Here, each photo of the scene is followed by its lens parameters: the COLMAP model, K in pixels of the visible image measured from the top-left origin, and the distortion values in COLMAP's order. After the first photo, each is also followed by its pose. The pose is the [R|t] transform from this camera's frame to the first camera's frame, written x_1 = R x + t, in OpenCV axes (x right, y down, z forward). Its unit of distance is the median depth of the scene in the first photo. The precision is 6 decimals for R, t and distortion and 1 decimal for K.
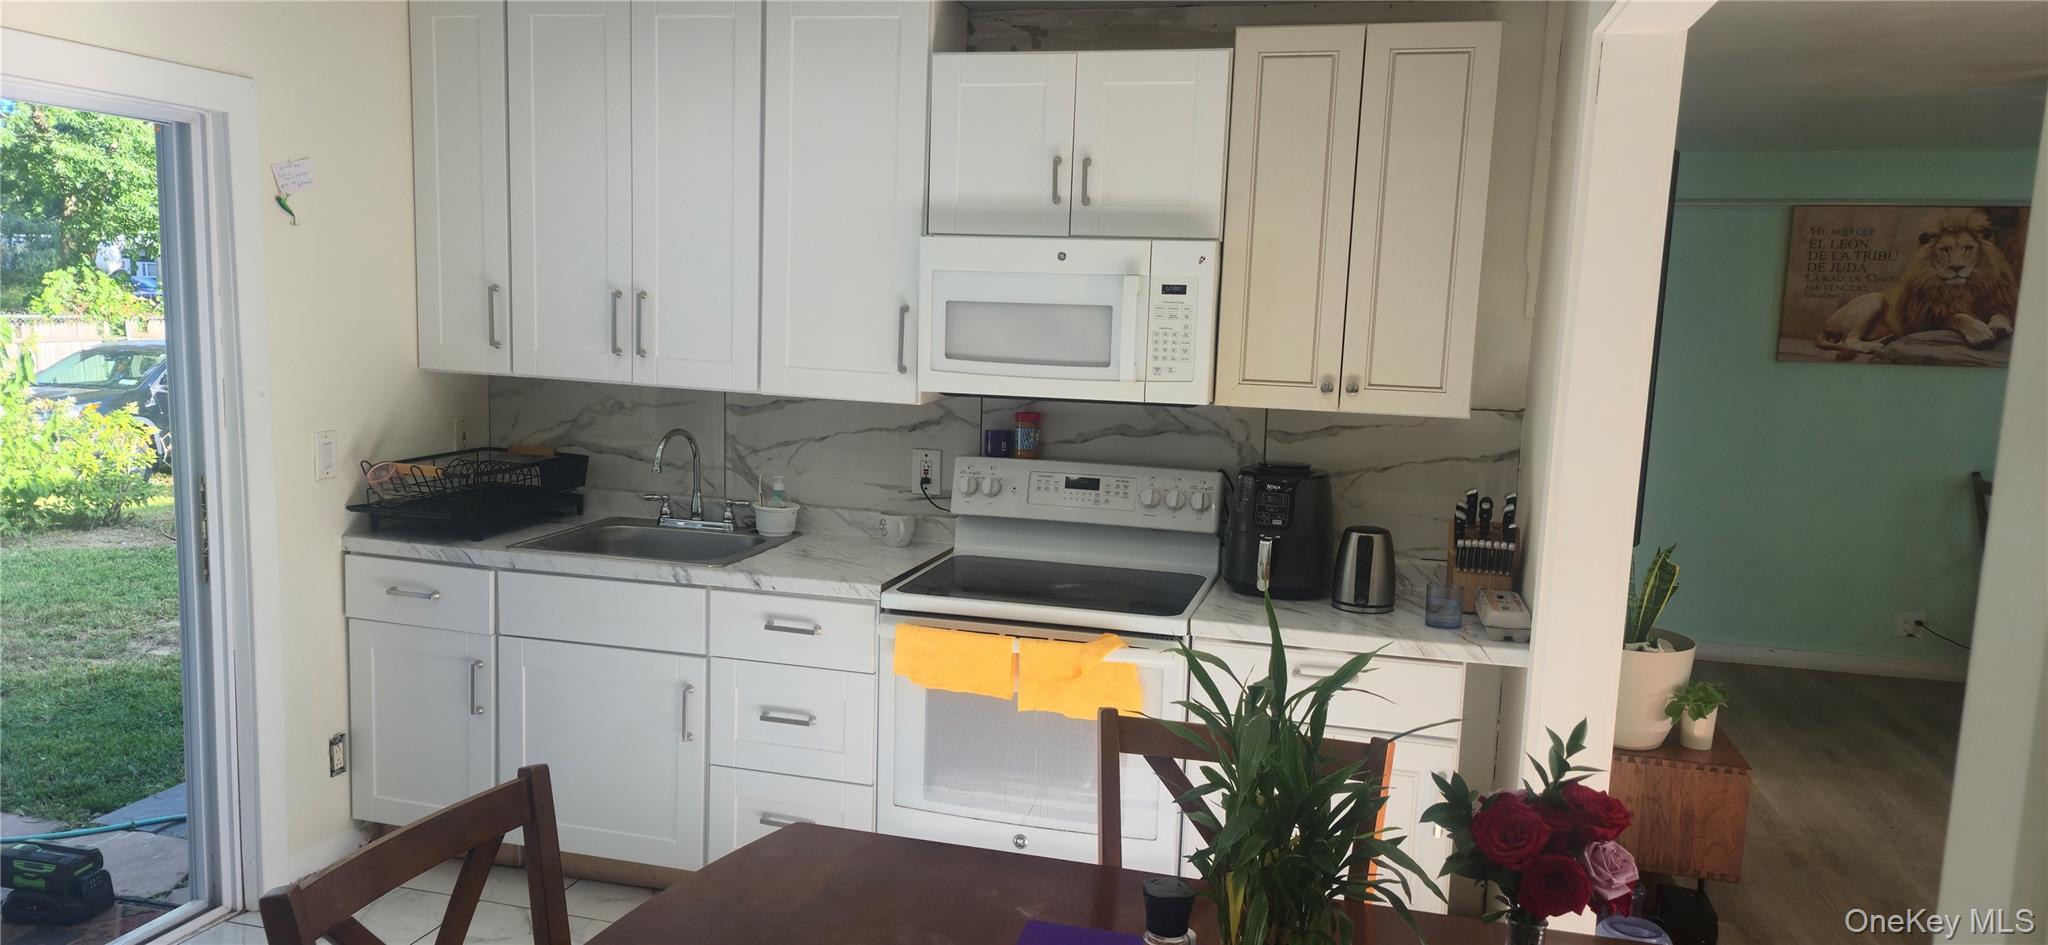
lens RADIAL K [[1359.9, 0, 991.5], [0, 1359.9, 465.1], [0, 0, 1]] dist [0.061630, -0.054836]
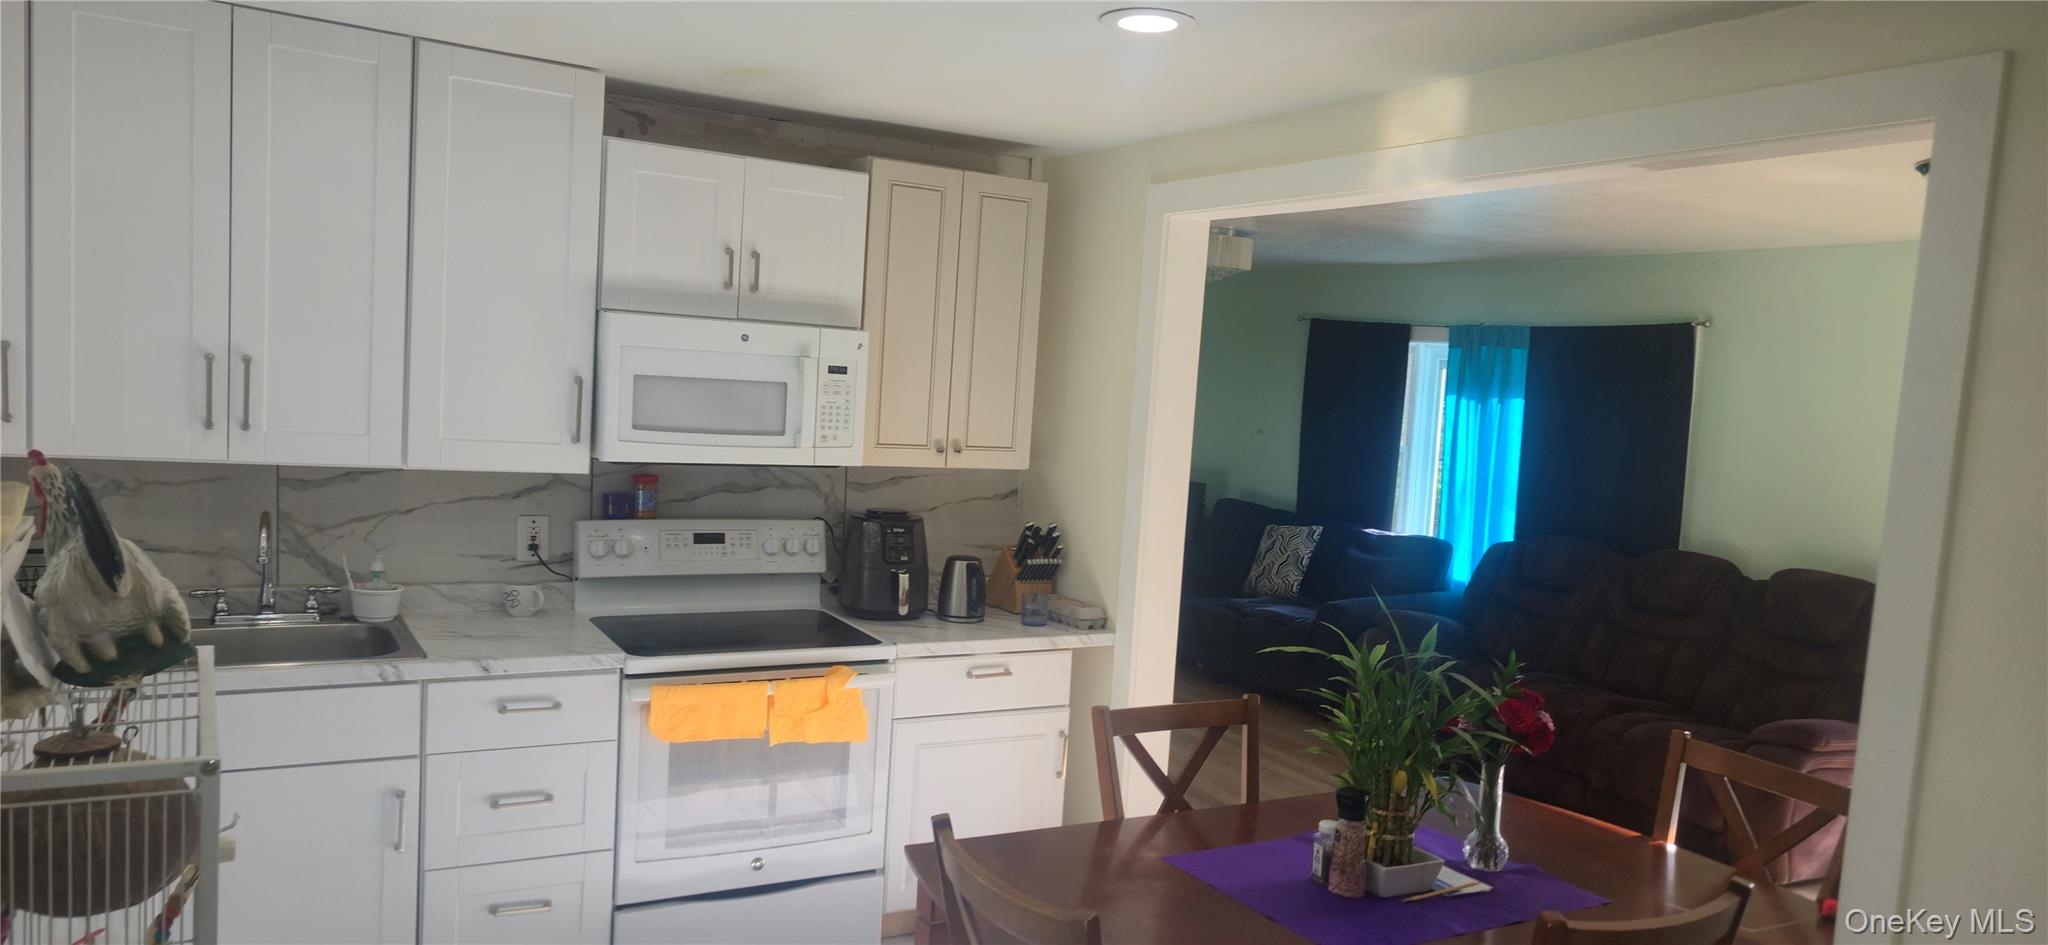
lens RADIAL K [[1359.9, 0, 991.5], [0, 1359.9, 465.1], [0, 0, 1]] dist [0.061630, -0.054836]
pose [[0.719768, -0.037852, 0.693182, -0.574971], [0.044163, 0.998987, 0.008694, -0.048861], [-0.692809, 0.024356, 0.720710, 0.053179]]
